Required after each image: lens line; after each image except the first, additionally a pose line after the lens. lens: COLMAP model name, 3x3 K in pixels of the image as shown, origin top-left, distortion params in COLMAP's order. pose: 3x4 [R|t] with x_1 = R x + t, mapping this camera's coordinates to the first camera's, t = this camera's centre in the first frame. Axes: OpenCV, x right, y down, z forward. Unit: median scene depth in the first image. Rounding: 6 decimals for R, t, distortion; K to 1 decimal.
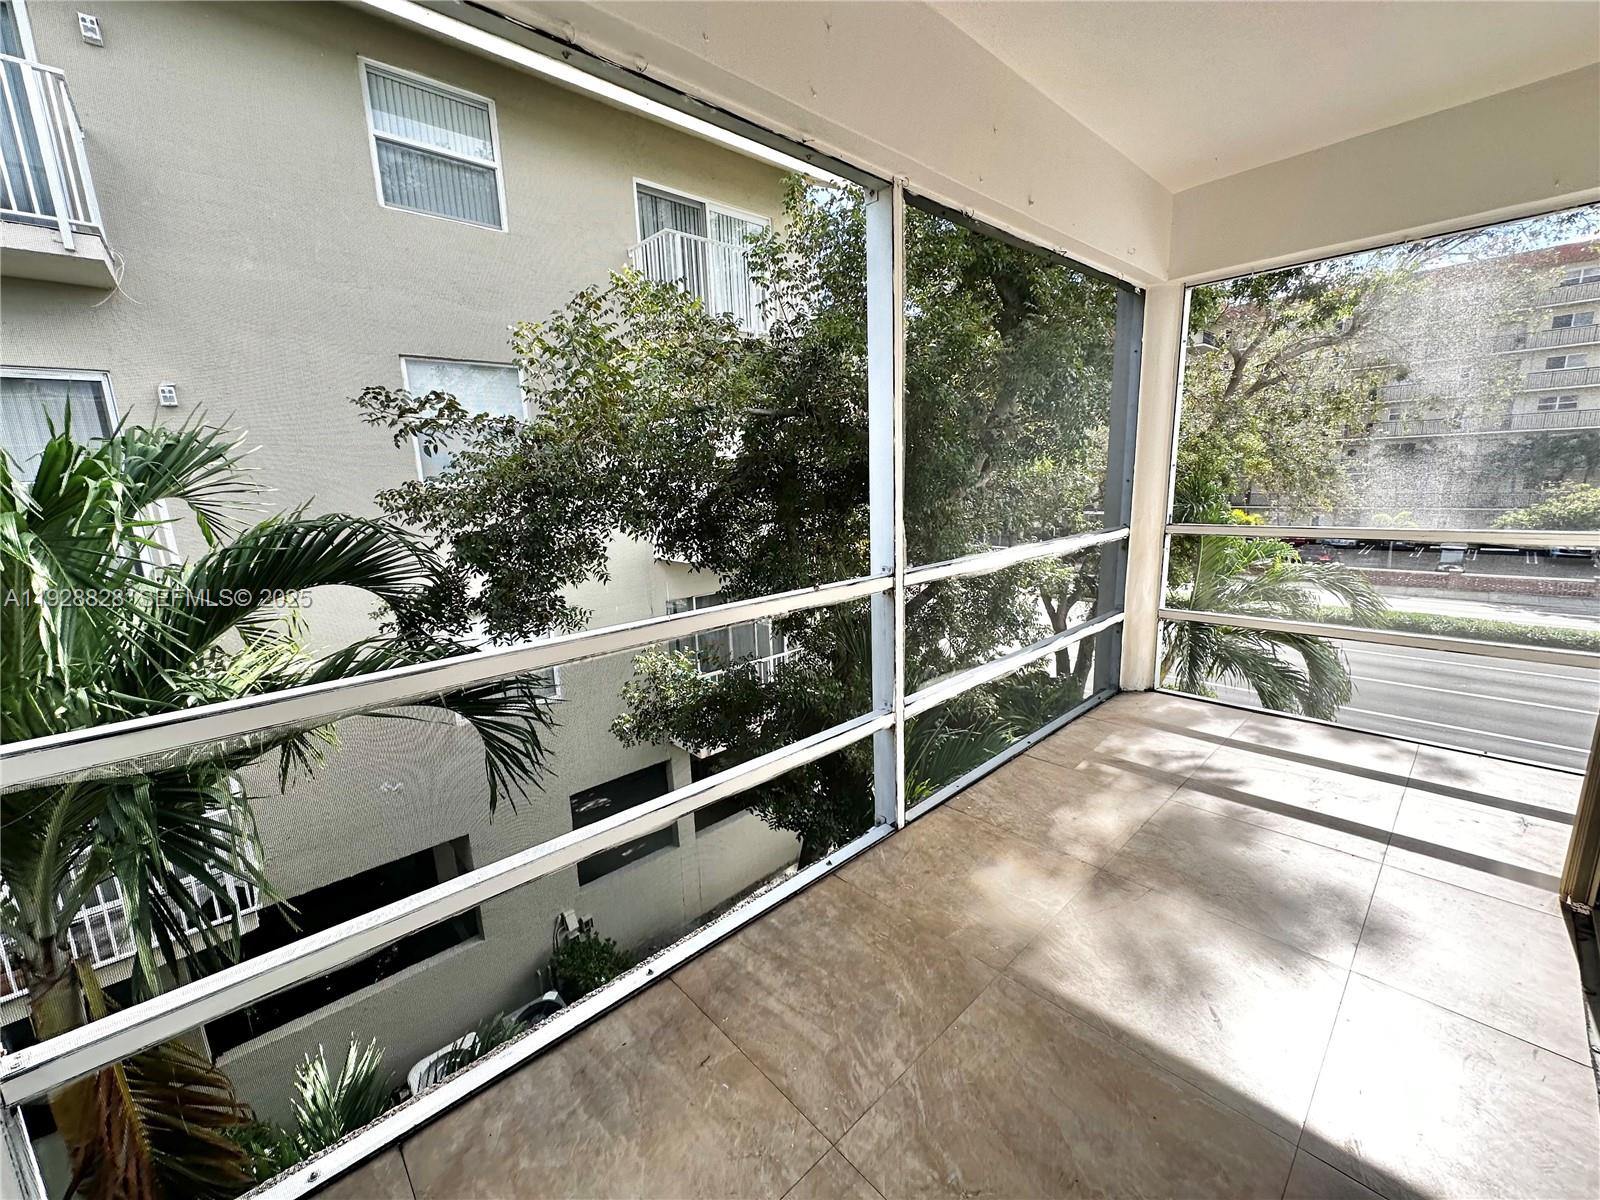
lens RADIAL K [[632.1, 0, 807.1], [0, 632.1, 597.3], [0, 0, 1]] dist [-0.004172, 0.001263]
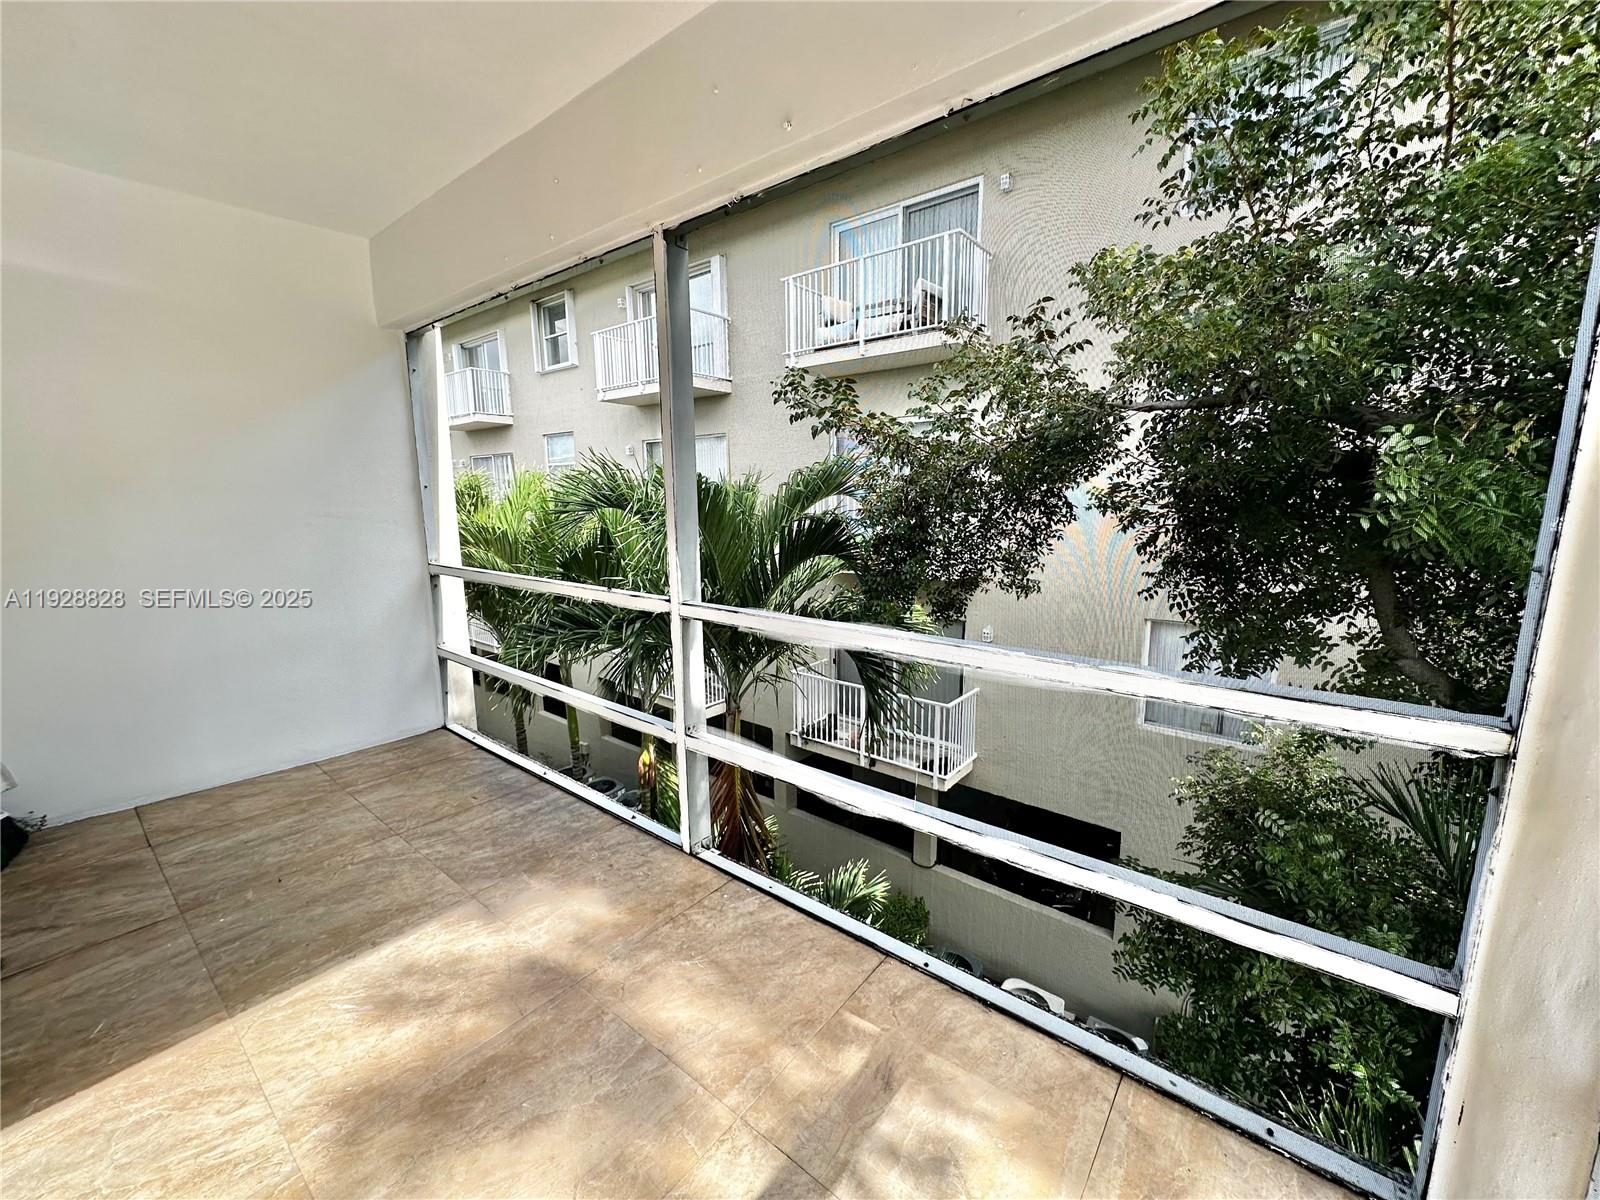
lens RADIAL K [[632.1, 0, 799.0], [0, 632.1, 602.1], [0, 0, 1]] dist [-0.004172, 0.001263]
pose [[0.161192, 0.208659, -0.964613, 0.686988], [-0.194683, 0.964912, 0.176191, -0.151479], [0.967531, 0.159393, 0.196159, 0.583407]]
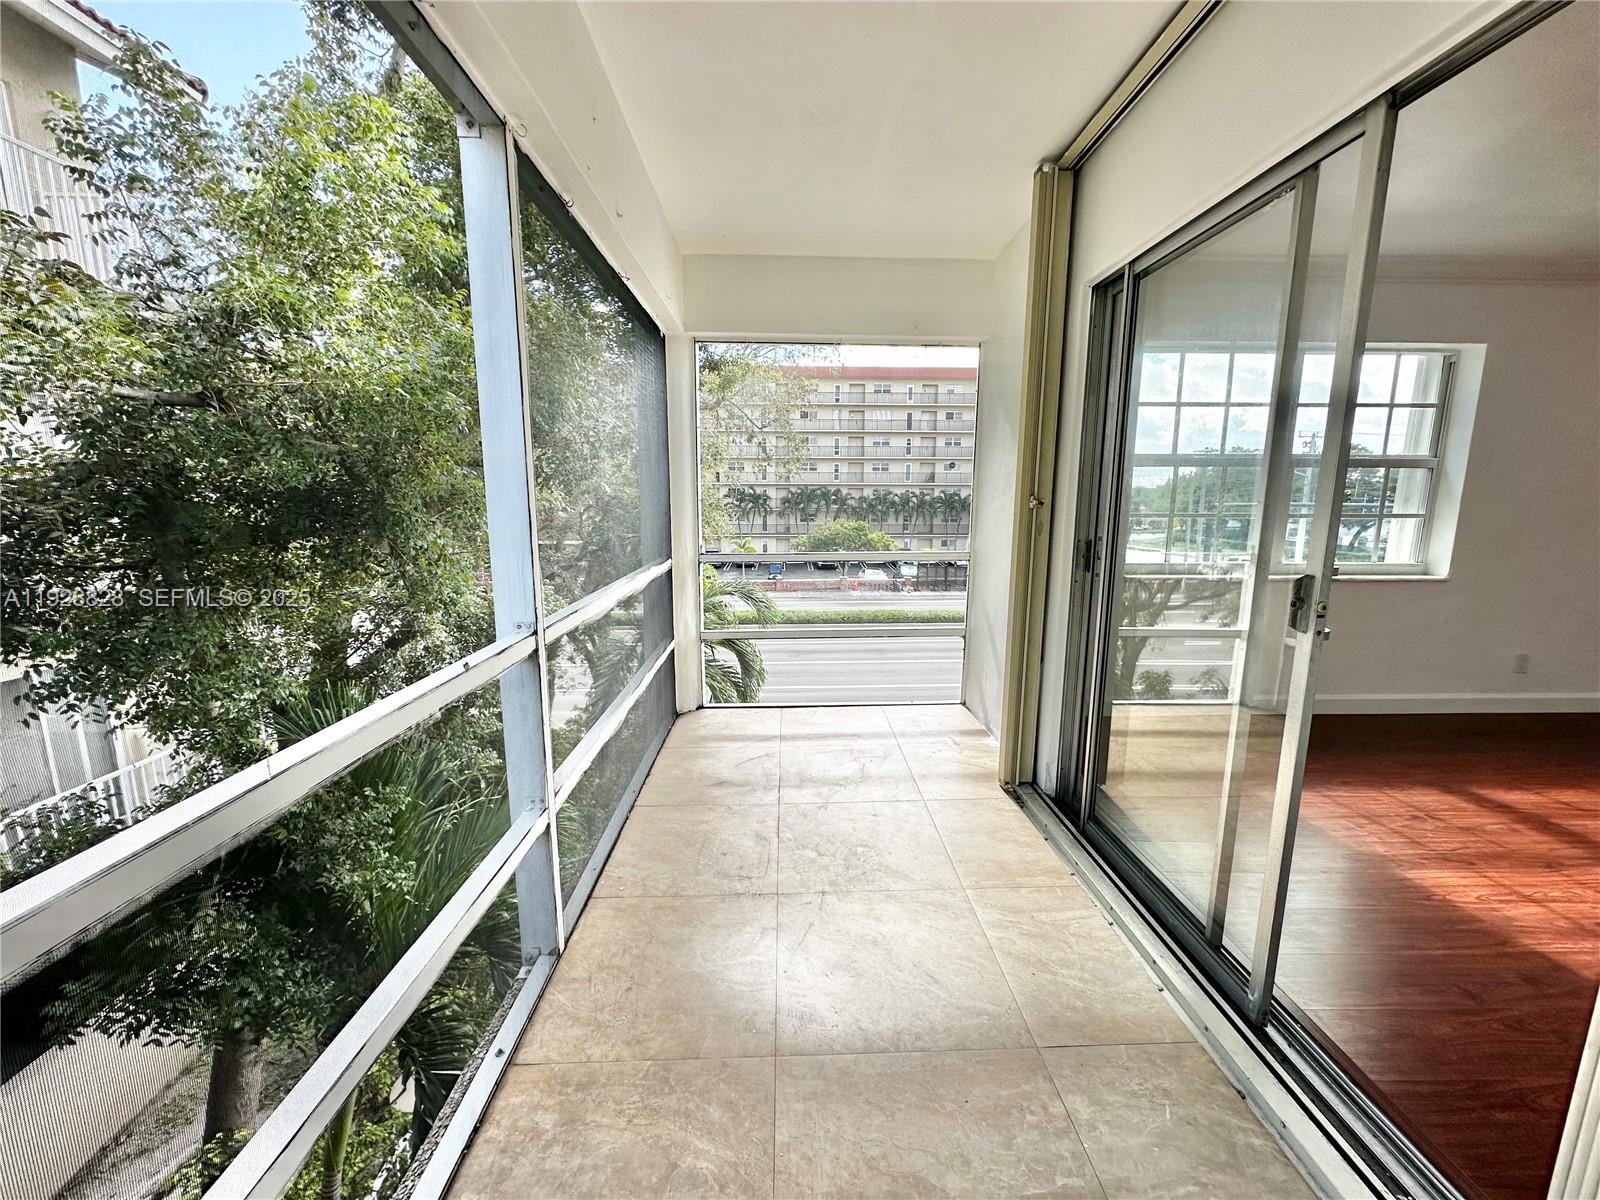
lens RADIAL K [[632.1, 0, 801.5], [0, 632.1, 600.5], [0, 0, 1]] dist [-0.004172, 0.001263]
pose [[0.663979, -0.085627, 0.742832, -0.124906], [0.116474, 0.993140, 0.010370, -0.025803], [-0.738624, 0.079635, 0.669398, 0.139178]]
